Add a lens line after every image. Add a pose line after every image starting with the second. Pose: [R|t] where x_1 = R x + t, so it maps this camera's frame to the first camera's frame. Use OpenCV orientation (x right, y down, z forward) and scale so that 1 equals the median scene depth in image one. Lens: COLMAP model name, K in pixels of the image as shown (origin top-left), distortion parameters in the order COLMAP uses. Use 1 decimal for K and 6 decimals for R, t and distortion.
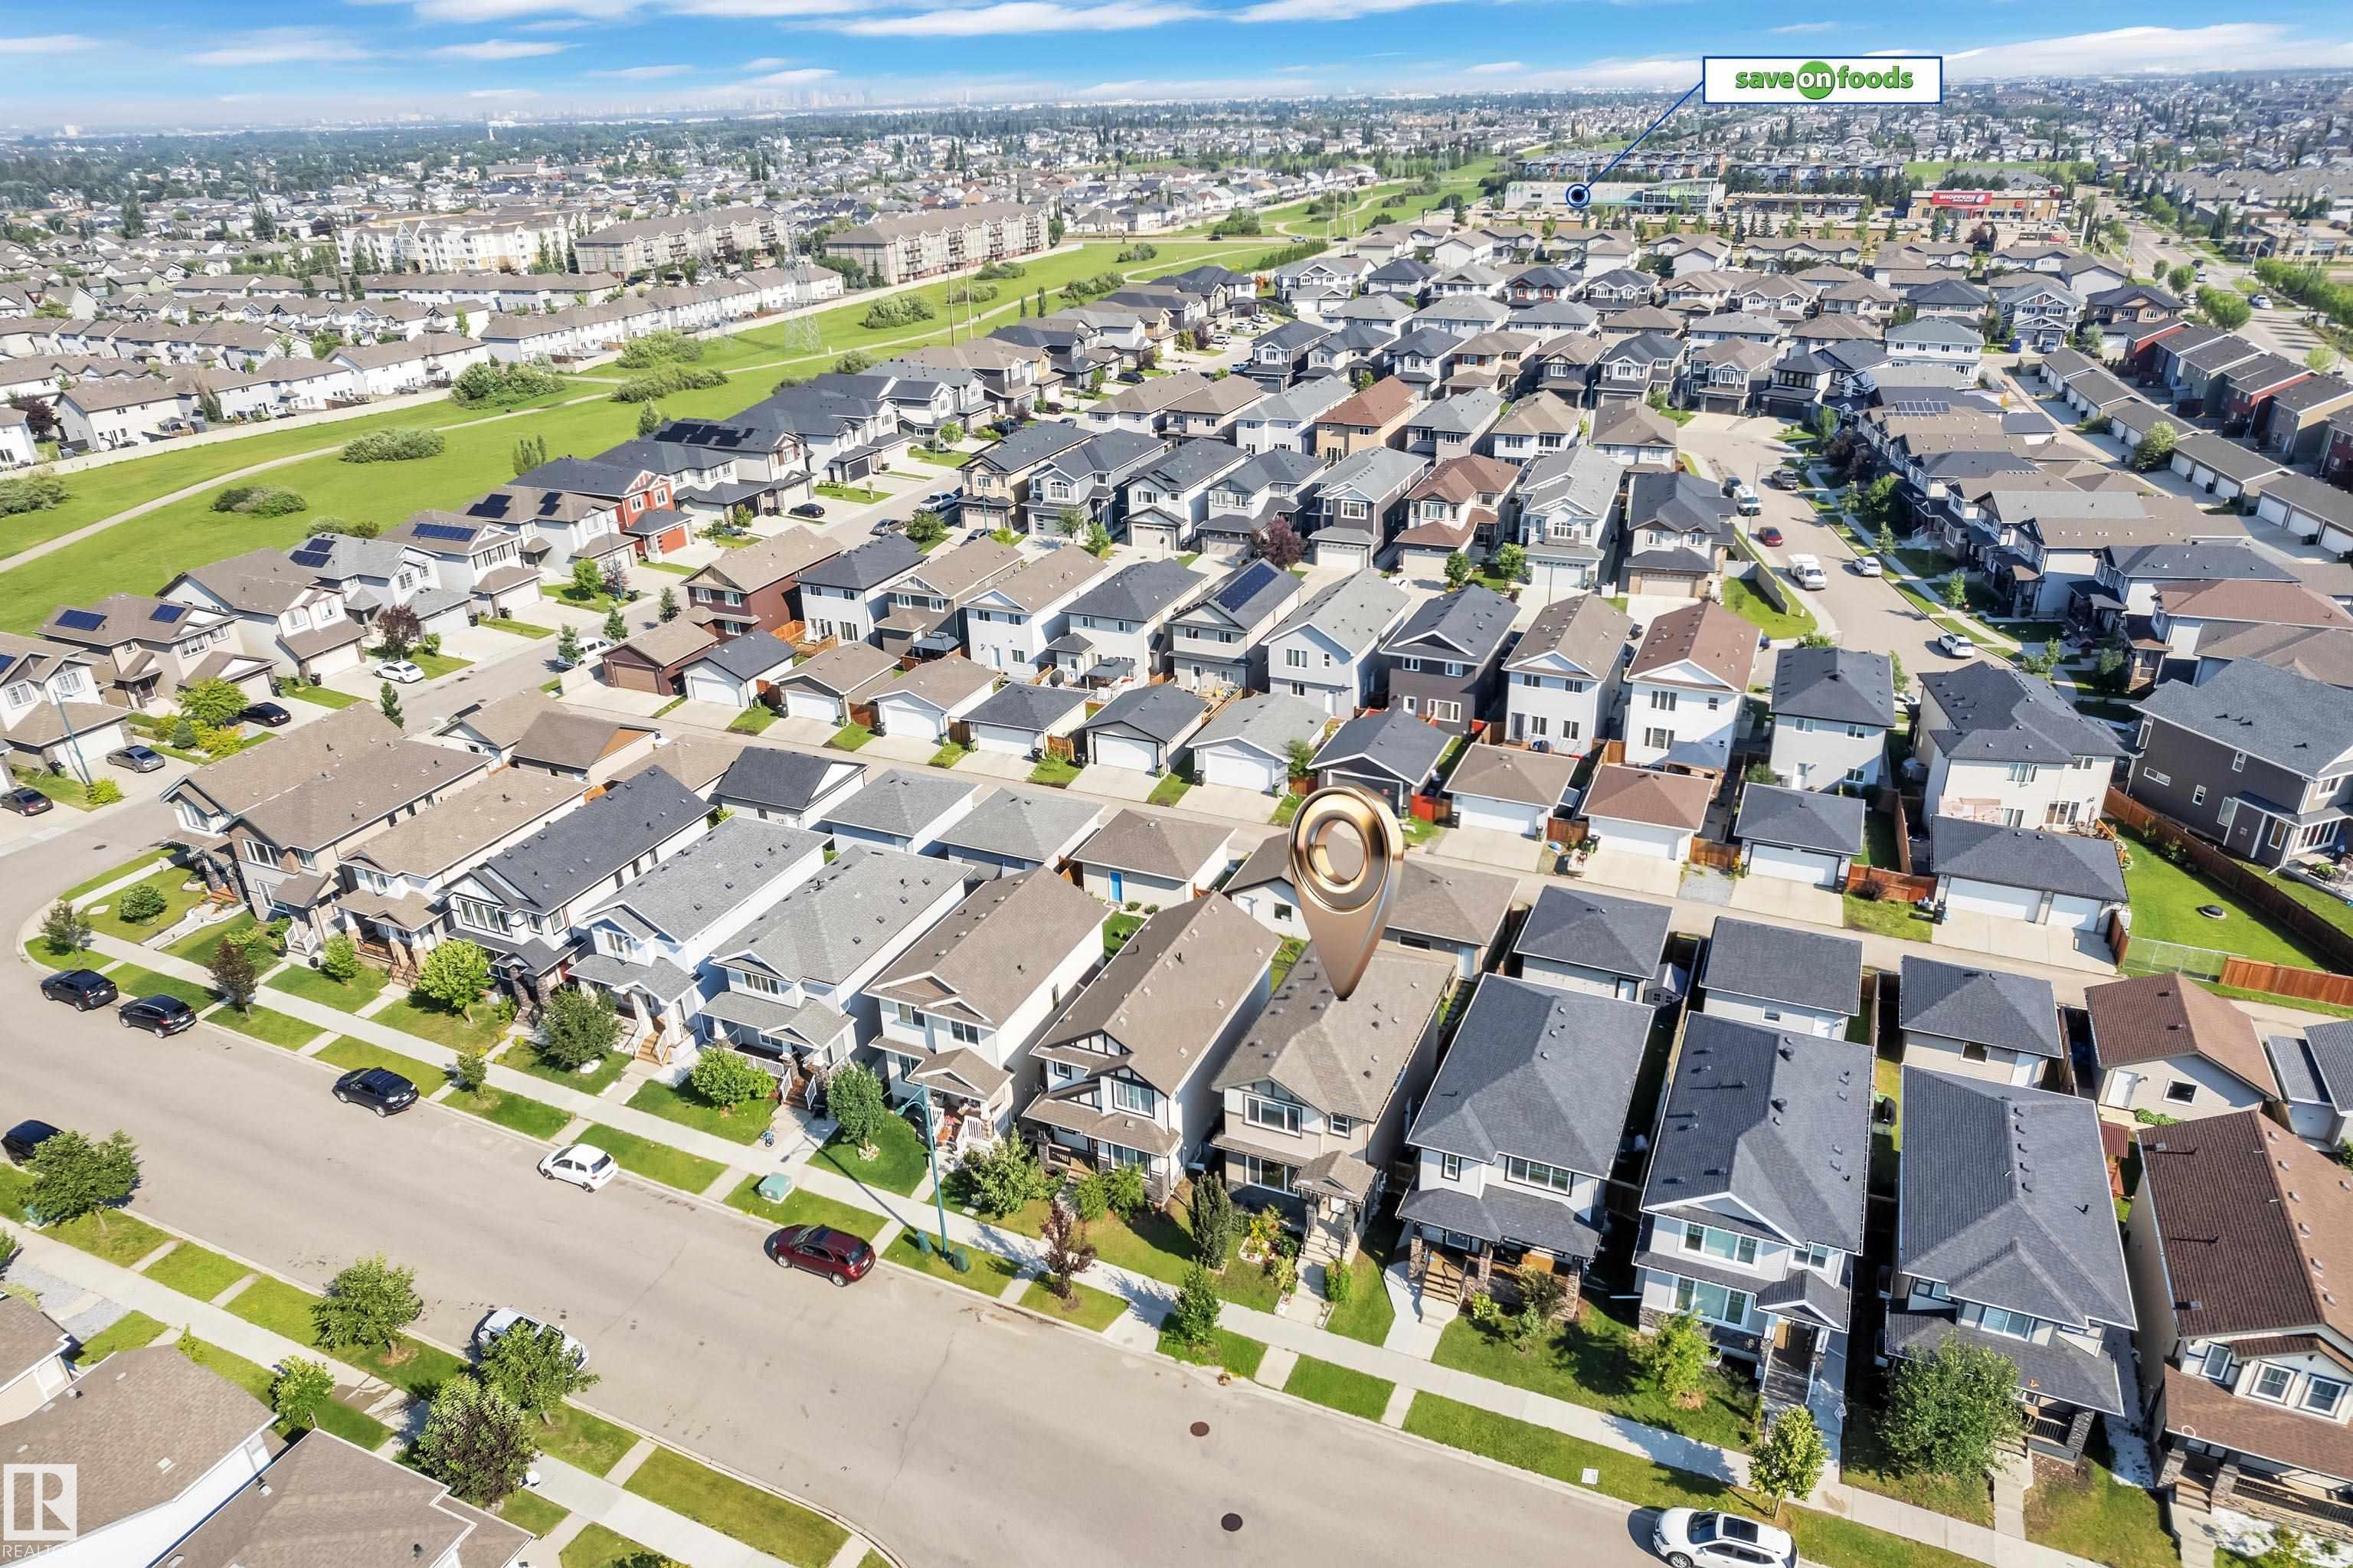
lens RADIAL K [[1535.9, 0, 1176.5], [0, 1535.9, 784.0], [0, 0, 1]] dist [-0.082581, 0.075801]
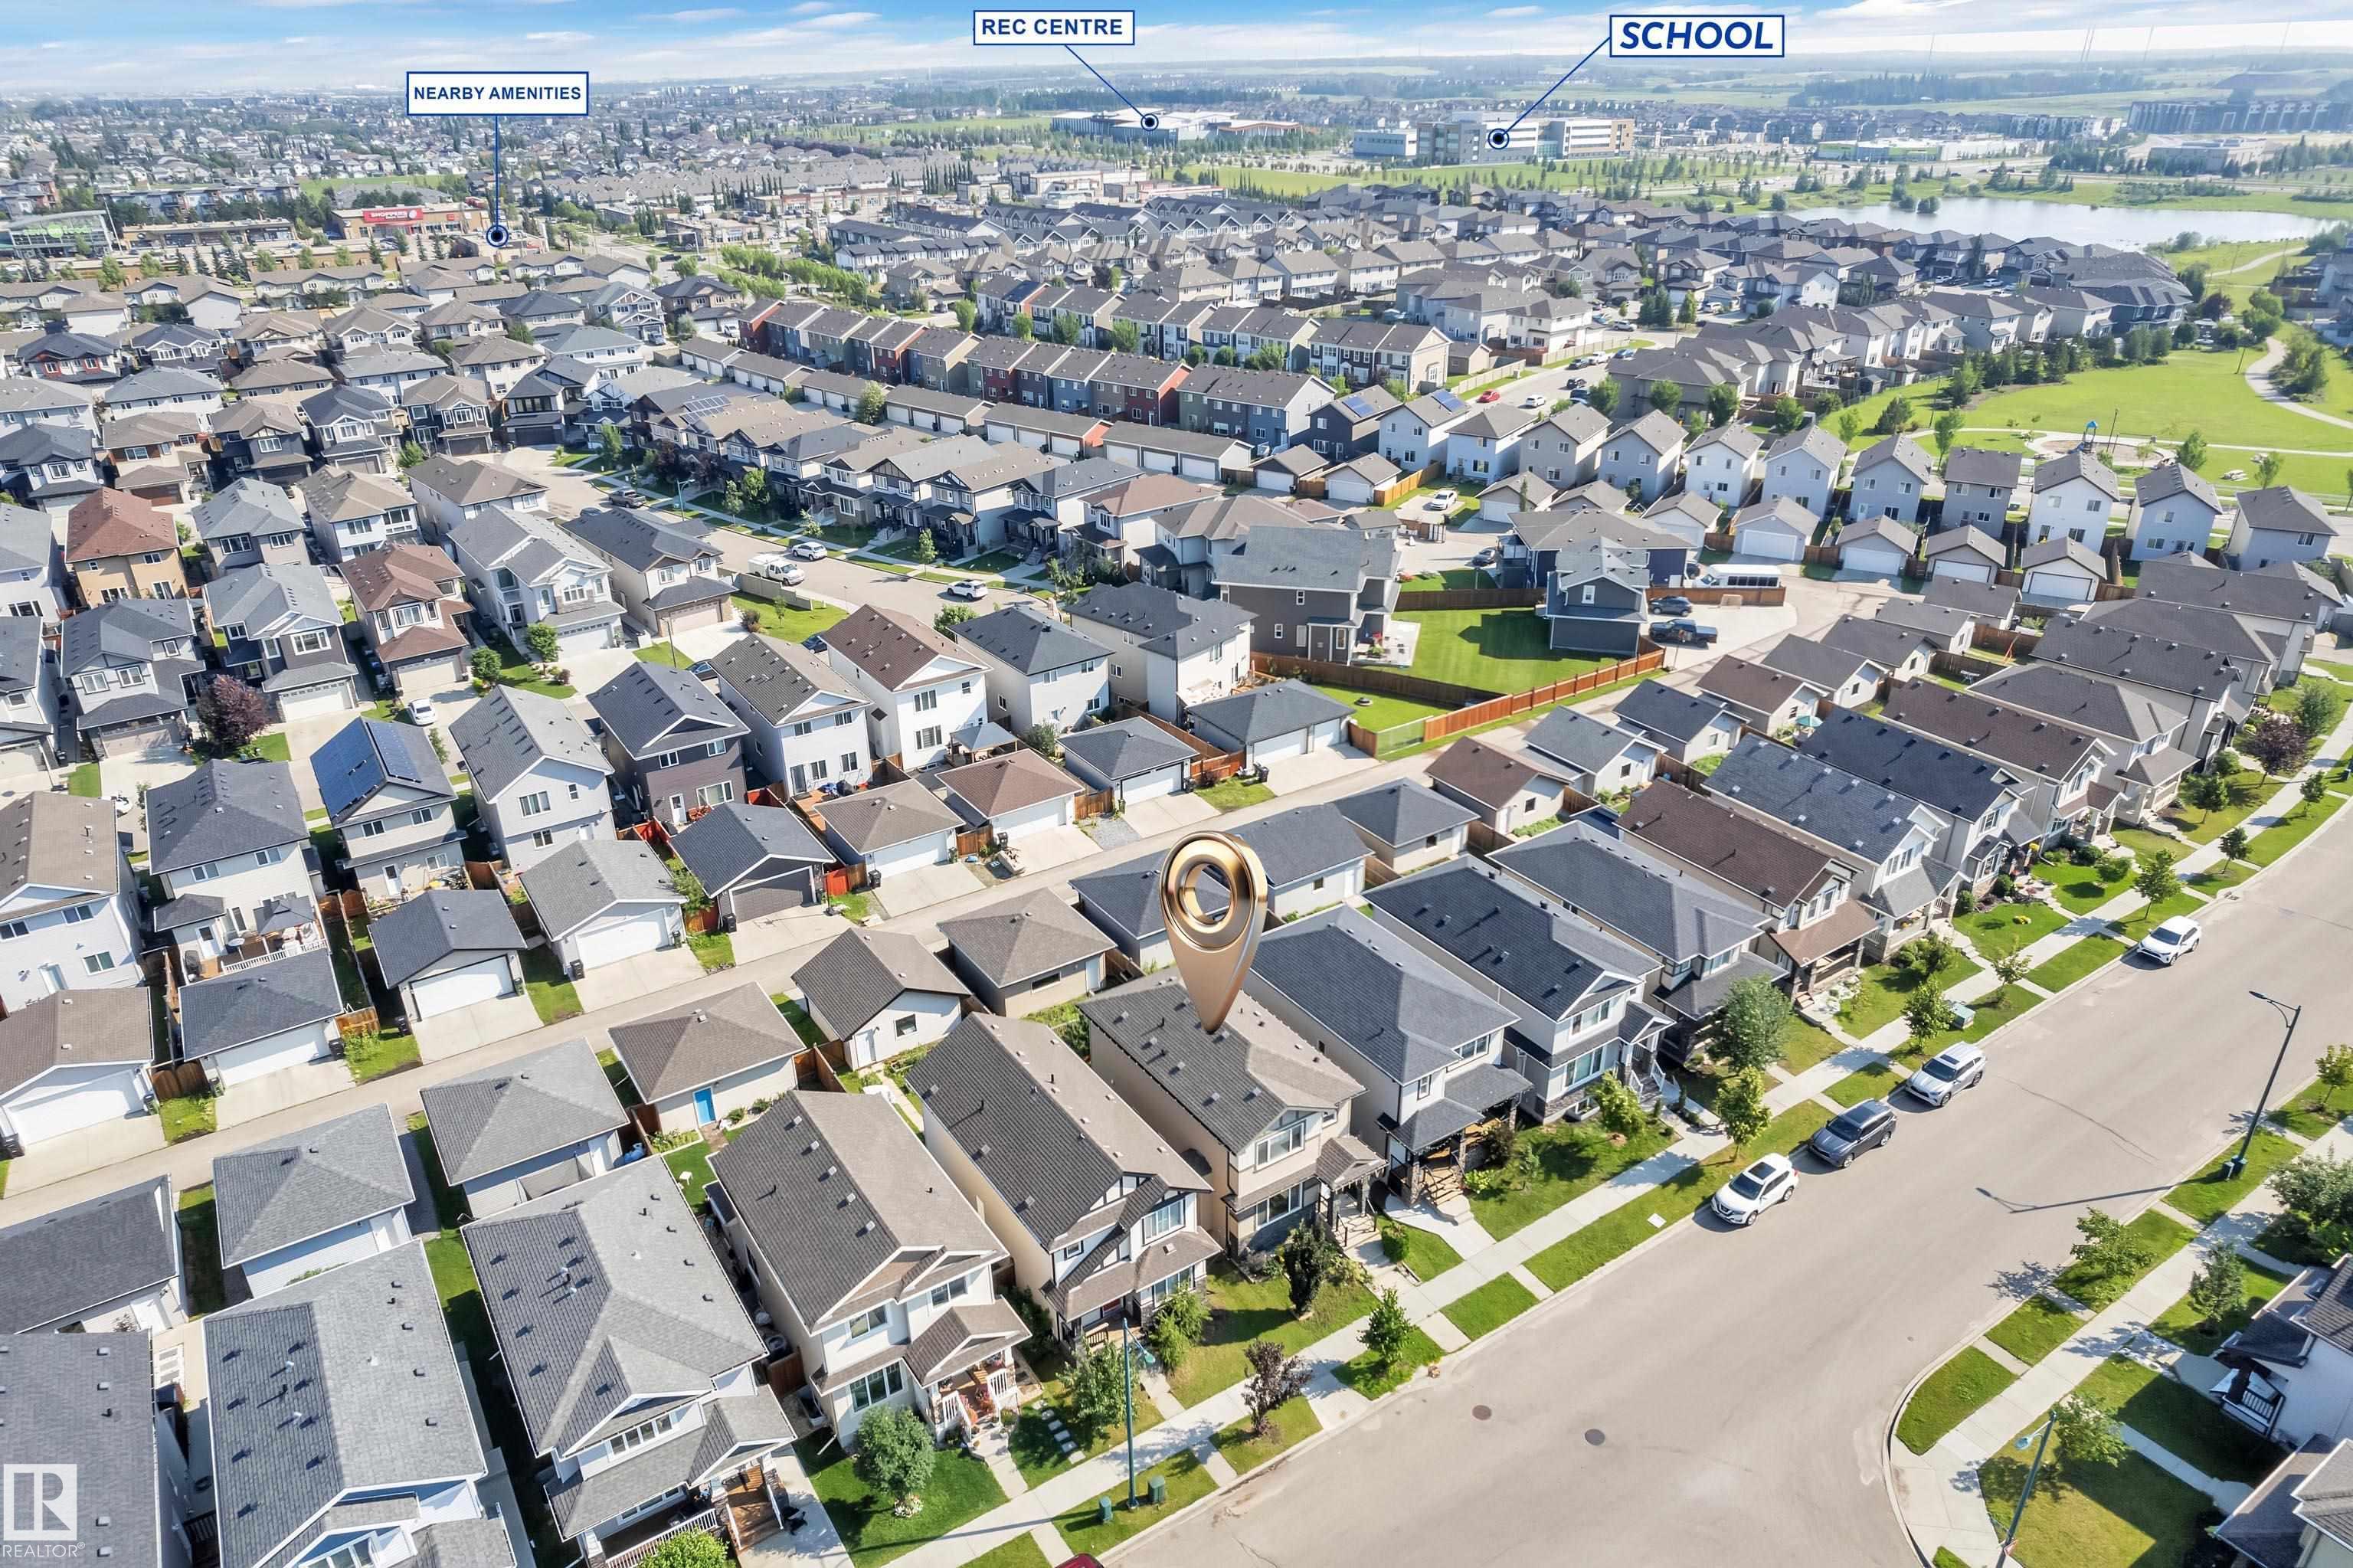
lens RADIAL K [[1535.9, 0, 1176.5], [0, 1535.9, 784.0], [0, 0, 1]] dist [-0.082581, 0.075801]
pose [[0.525611, -0.350118, 0.775339, -0.373235], [0.356286, 0.918203, 0.173100, -0.110442], [-0.772524, 0.185259, 0.607360, 0.229135]]
